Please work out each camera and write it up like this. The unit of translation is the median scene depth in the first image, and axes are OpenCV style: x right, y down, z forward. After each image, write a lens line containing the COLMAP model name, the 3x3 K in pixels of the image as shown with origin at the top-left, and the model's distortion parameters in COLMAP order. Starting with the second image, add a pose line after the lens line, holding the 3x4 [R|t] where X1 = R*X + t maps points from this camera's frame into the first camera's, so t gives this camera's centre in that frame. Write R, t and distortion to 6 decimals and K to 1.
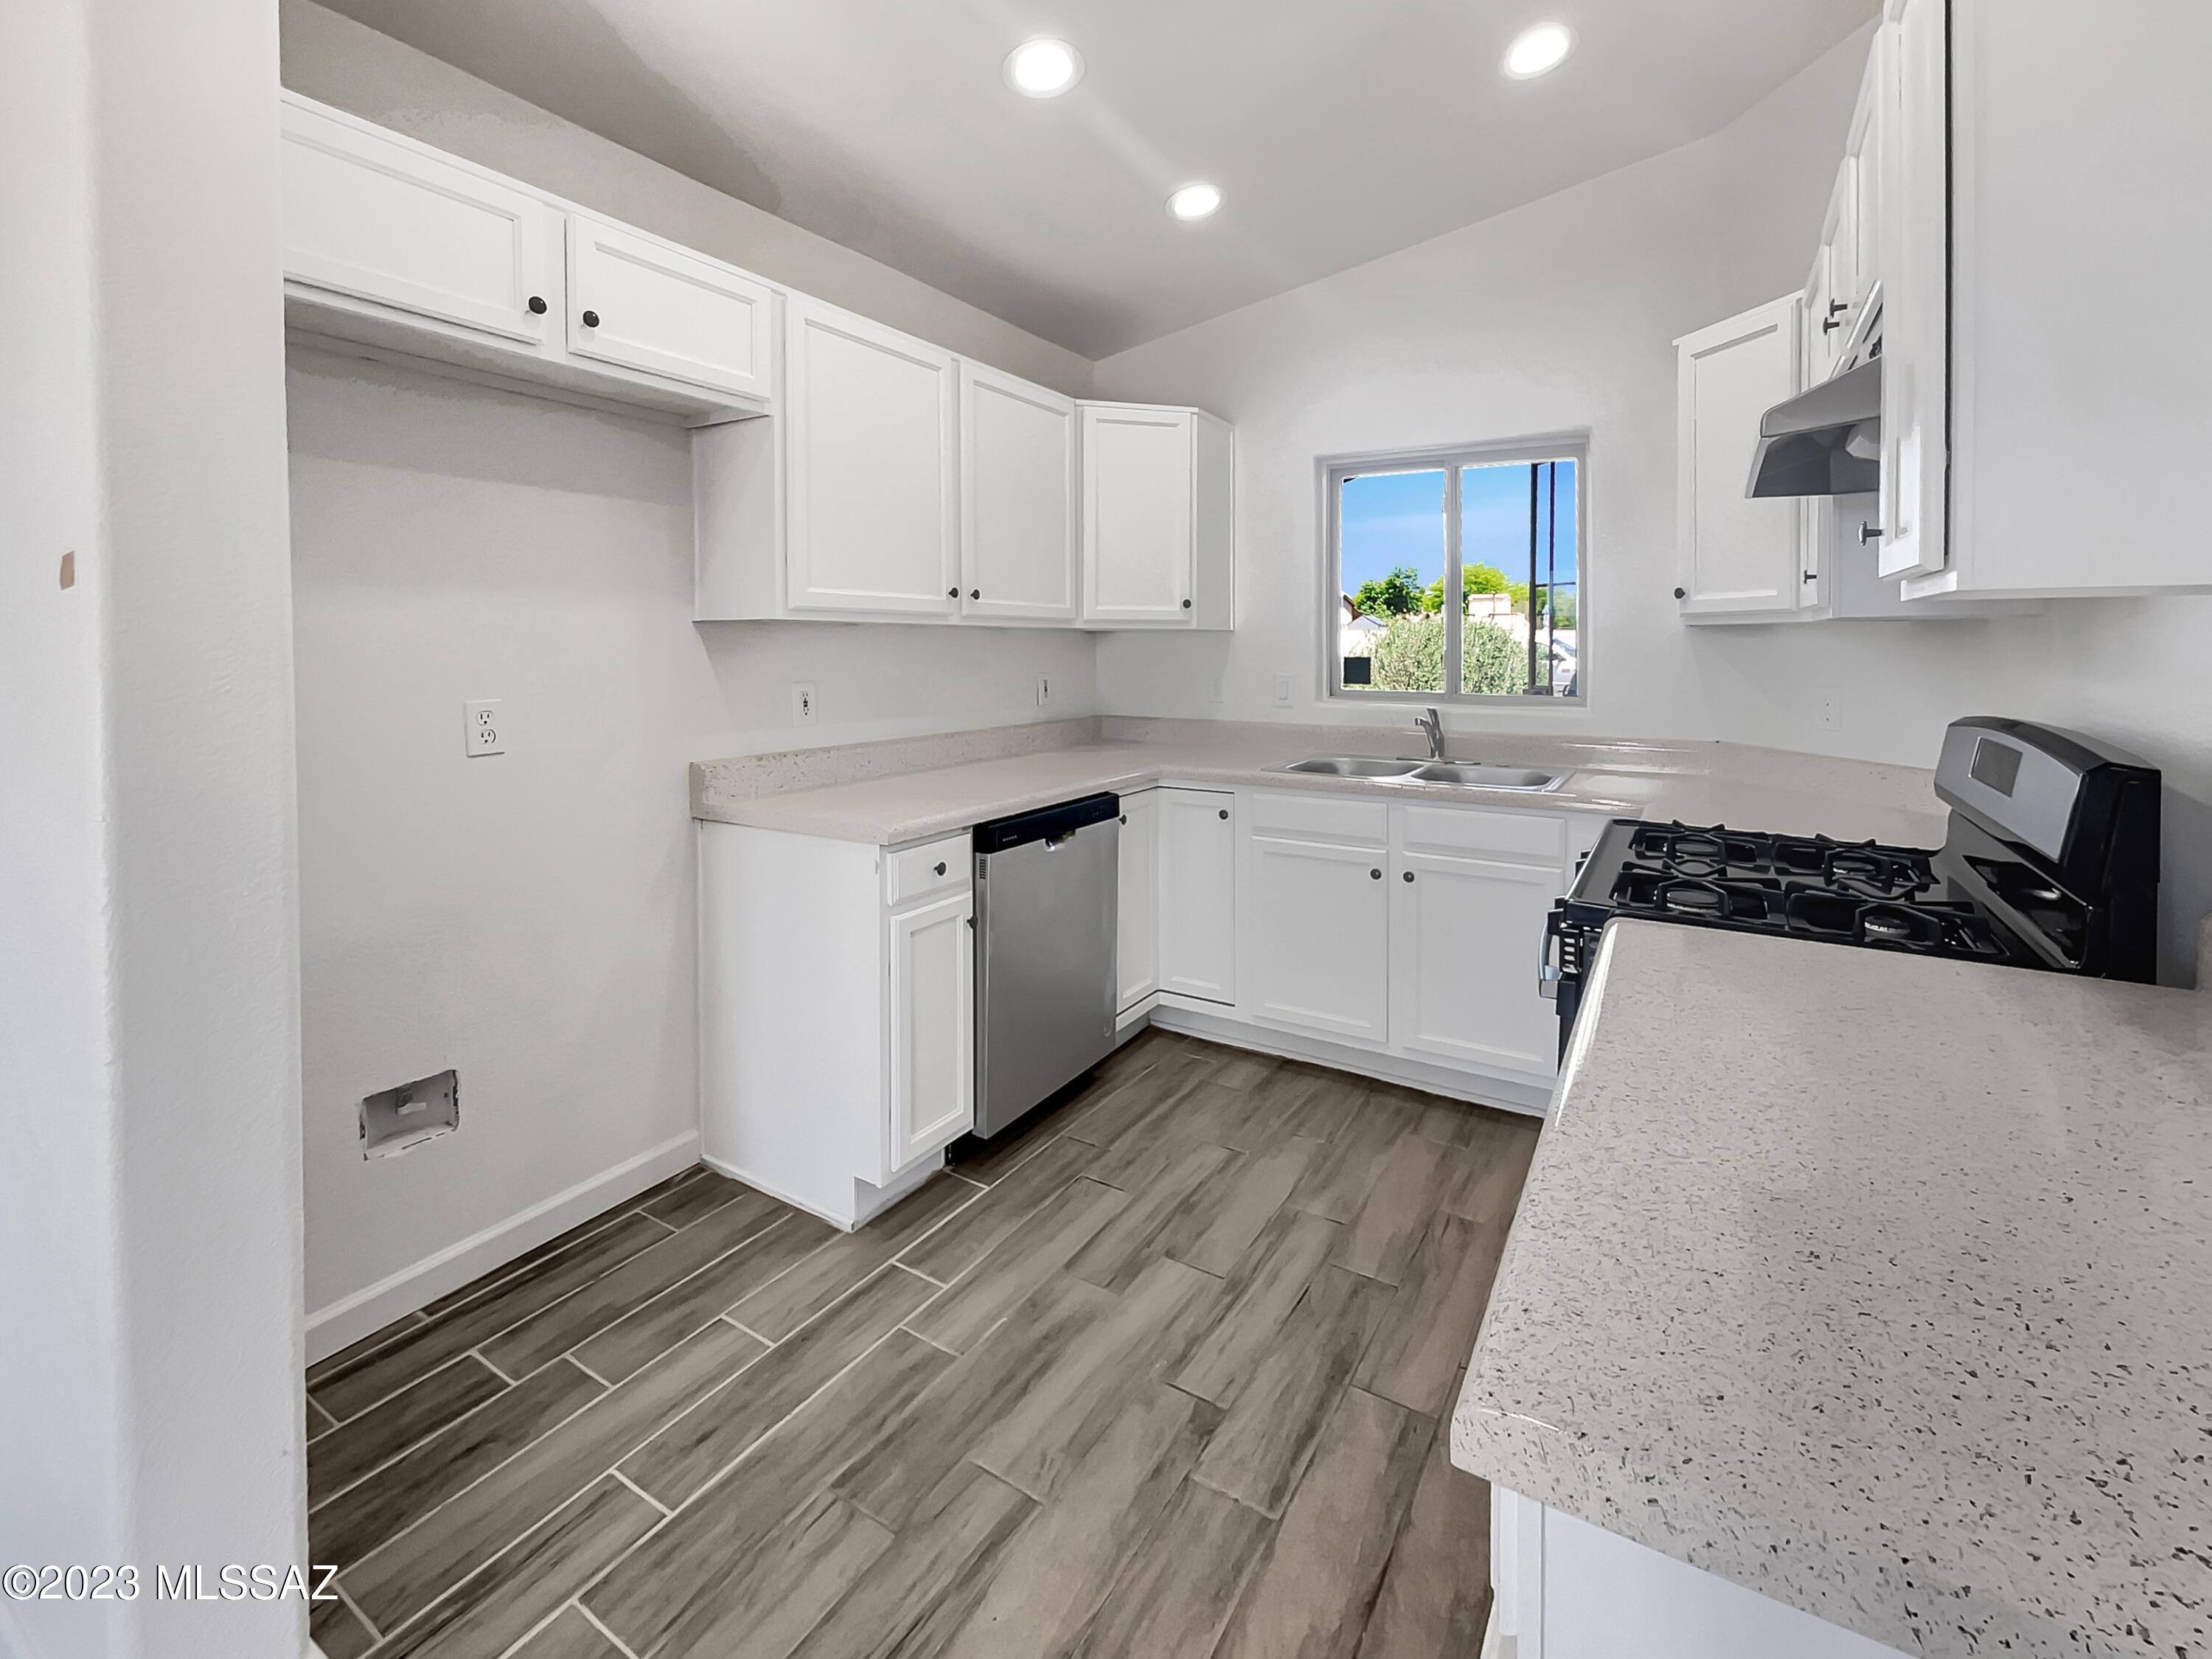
lens RADIAL K [[909.8, 0, 1083.6], [0, 909.8, 809.5], [0, 0, 1]] dist [-0.000723, 0.000302]
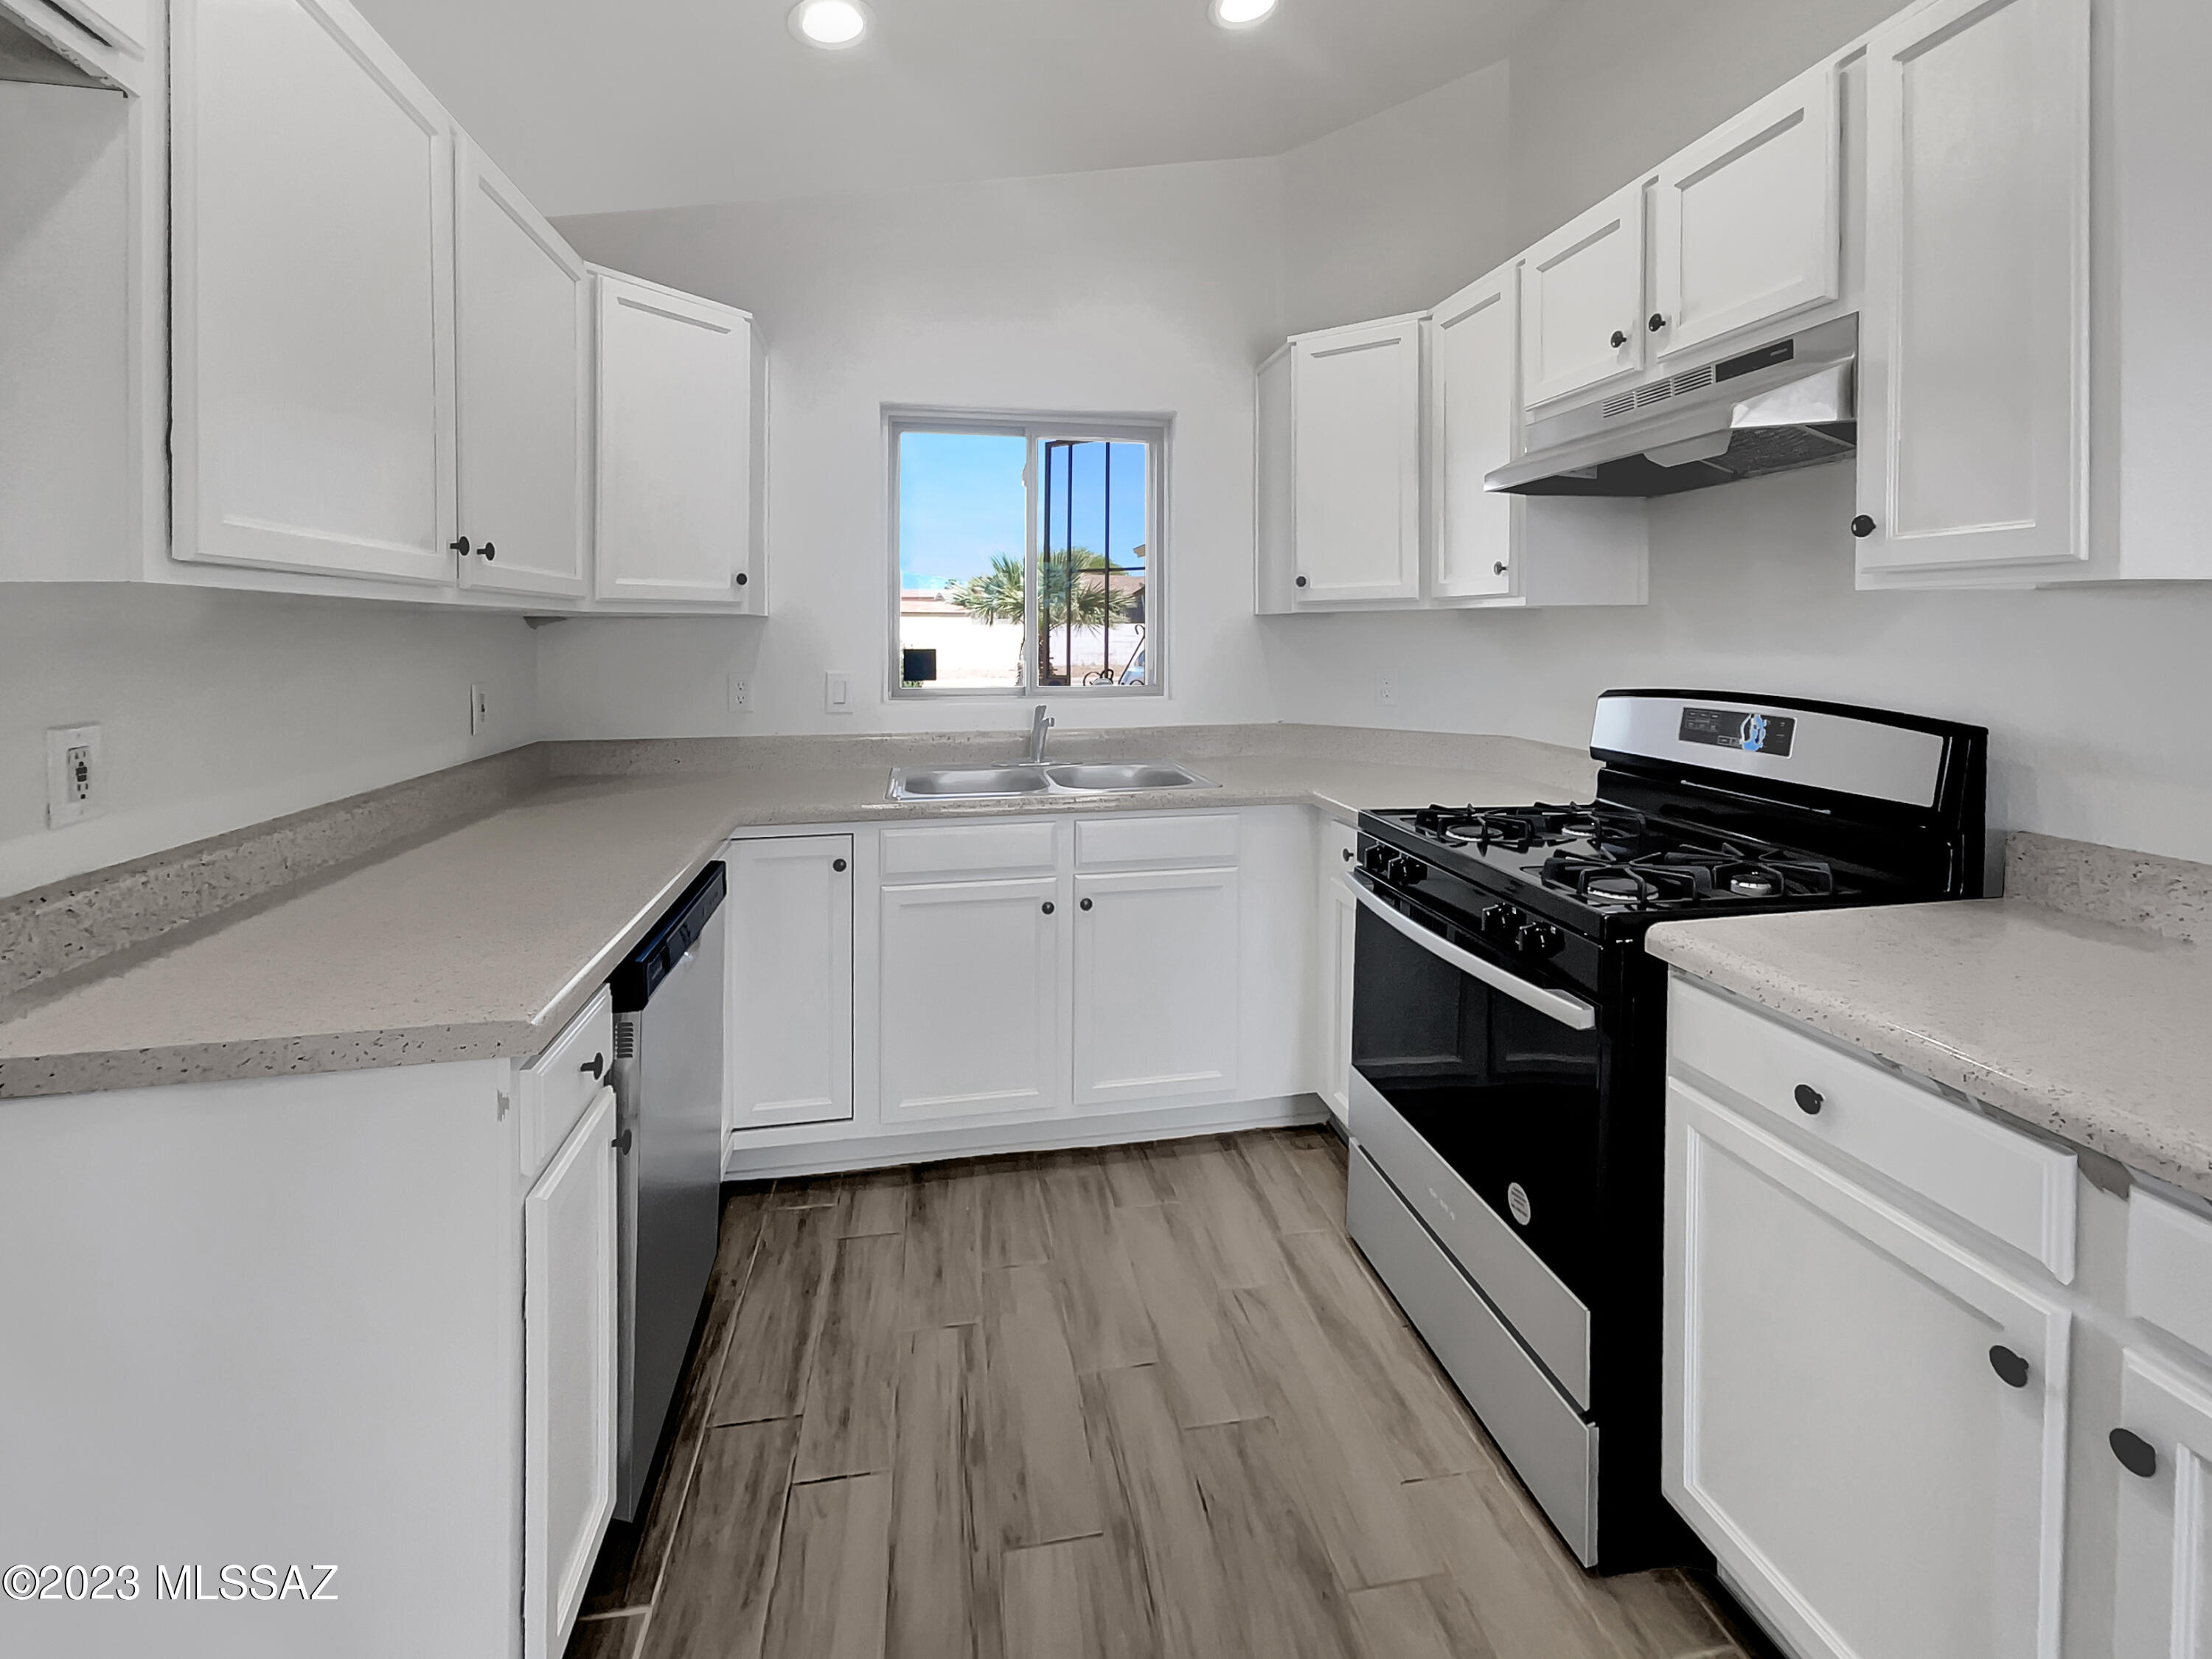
lens RADIAL K [[994.1, 0, 1103.4], [0, 994.1, 744.3], [0, 0, 1]] dist [0.000858, 0.000693]
pose [[0.752218, -0.080019, 0.654037, -0.223426], [0.124252, 0.992017, -0.021535, -0.051929], [-0.647093, 0.097465, 0.756156, 0.273783]]
